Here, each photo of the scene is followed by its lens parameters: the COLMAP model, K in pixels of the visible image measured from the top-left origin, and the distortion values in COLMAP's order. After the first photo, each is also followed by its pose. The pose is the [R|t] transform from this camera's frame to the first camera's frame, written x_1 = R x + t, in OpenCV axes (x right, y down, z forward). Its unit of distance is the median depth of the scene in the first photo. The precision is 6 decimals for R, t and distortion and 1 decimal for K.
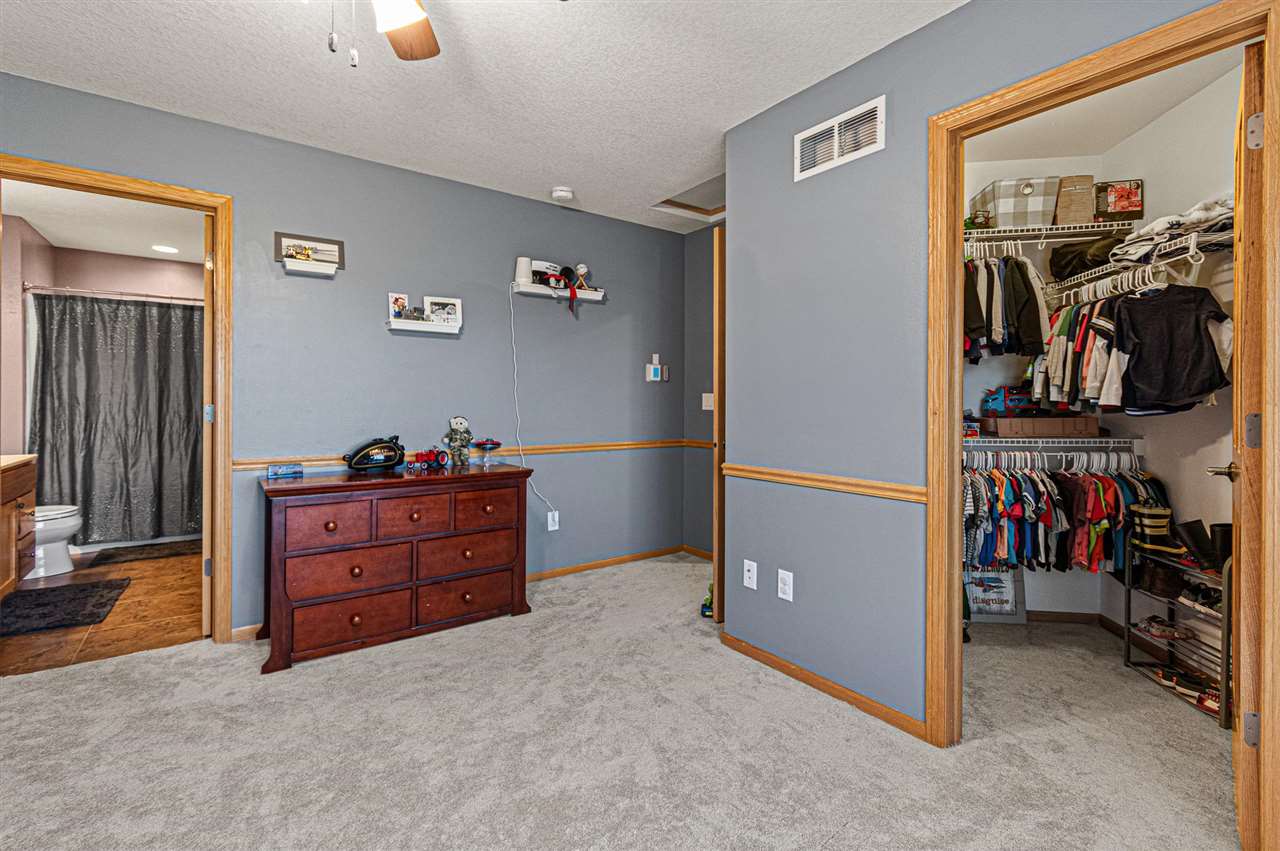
lens RADIAL K [[561.3, 0, 633.3], [0, 561.3, 404.7], [0, 0, 1]] dist [-0.000066, -0.000019]
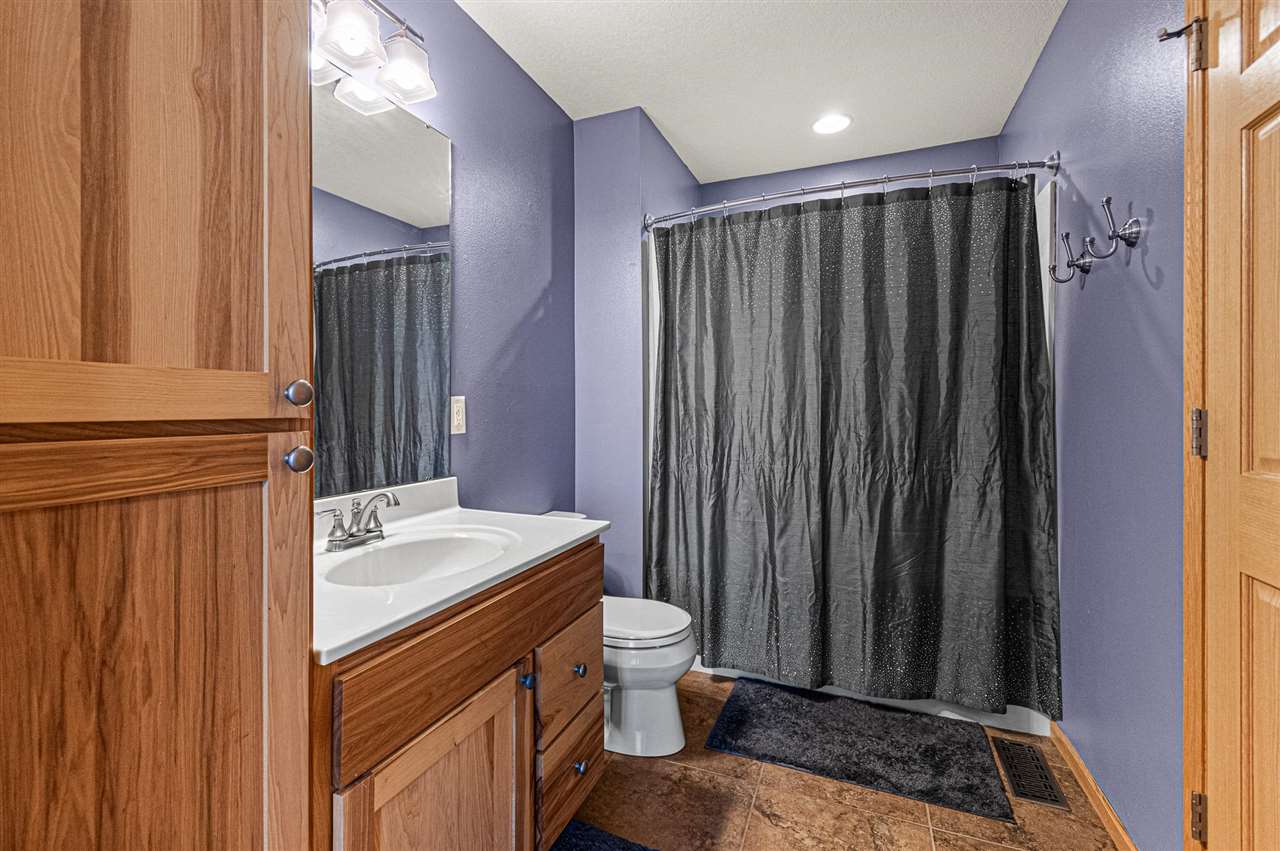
lens RADIAL K [[561.3, 0, 633.3], [0, 561.3, 404.7], [0, 0, 1]] dist [-0.000066, -0.000019]
pose [[0.522710, -0.006398, -0.852487, -0.535751], [0.000874, 0.999975, -0.006969, -0.003960], [0.852510, 0.002898, 0.522702, 0.629181]]
